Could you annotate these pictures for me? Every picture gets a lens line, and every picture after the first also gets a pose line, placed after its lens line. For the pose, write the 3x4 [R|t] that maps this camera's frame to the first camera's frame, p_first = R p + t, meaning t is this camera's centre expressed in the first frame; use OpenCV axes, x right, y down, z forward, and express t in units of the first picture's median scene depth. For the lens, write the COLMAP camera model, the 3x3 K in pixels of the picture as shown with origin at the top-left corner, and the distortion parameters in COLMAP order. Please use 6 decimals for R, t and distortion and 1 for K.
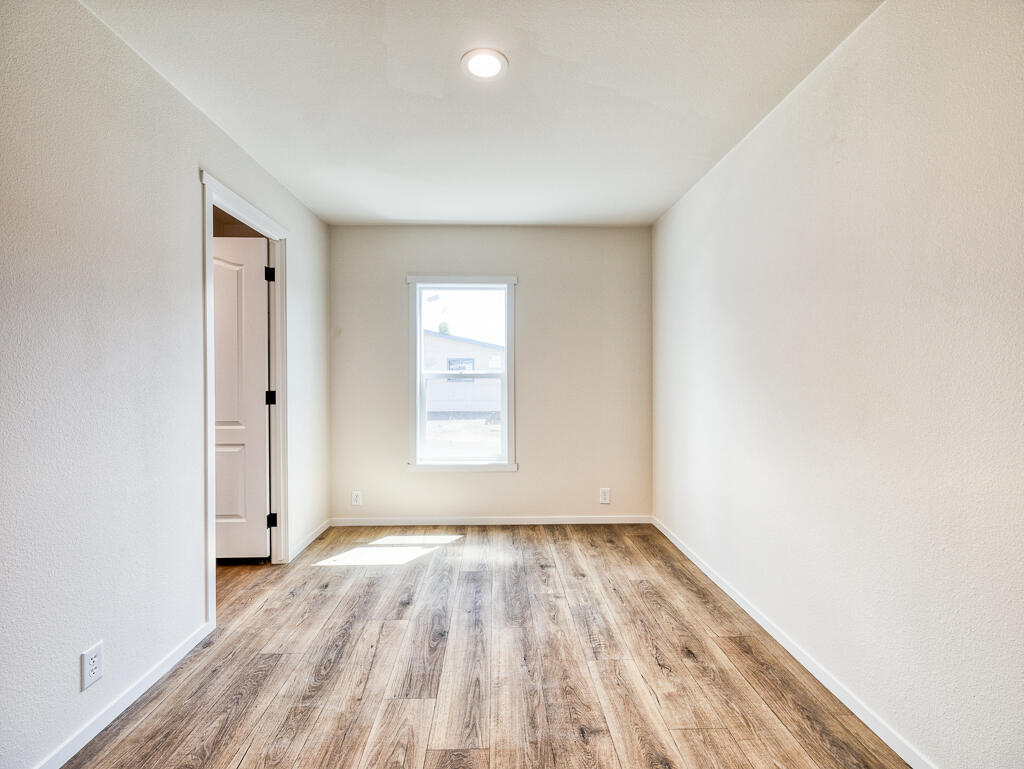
lens RADIAL K [[454.7, 0, 503.5], [0, 454.7, 384.1], [0, 0, 1]] dist [-0.002243, 0.000215]
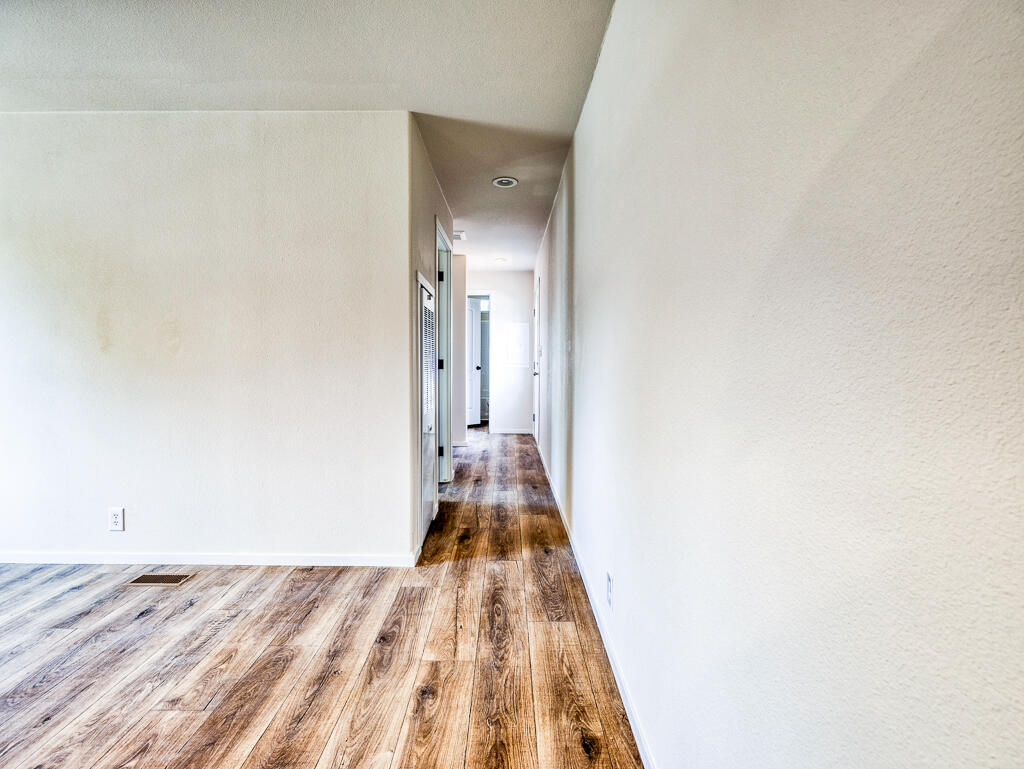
lens RADIAL K [[465.6, 0, 504.7], [0, 465.6, 380.1], [0, 0, 1]] dist [0.000630, 0.000703]
pose [[-0.999713, -0.003872, 0.023640, -0.382676], [-0.002509, 0.998349, 0.057377, 0.014346], [-0.023823, 0.057301, -0.998073, 1.842374]]
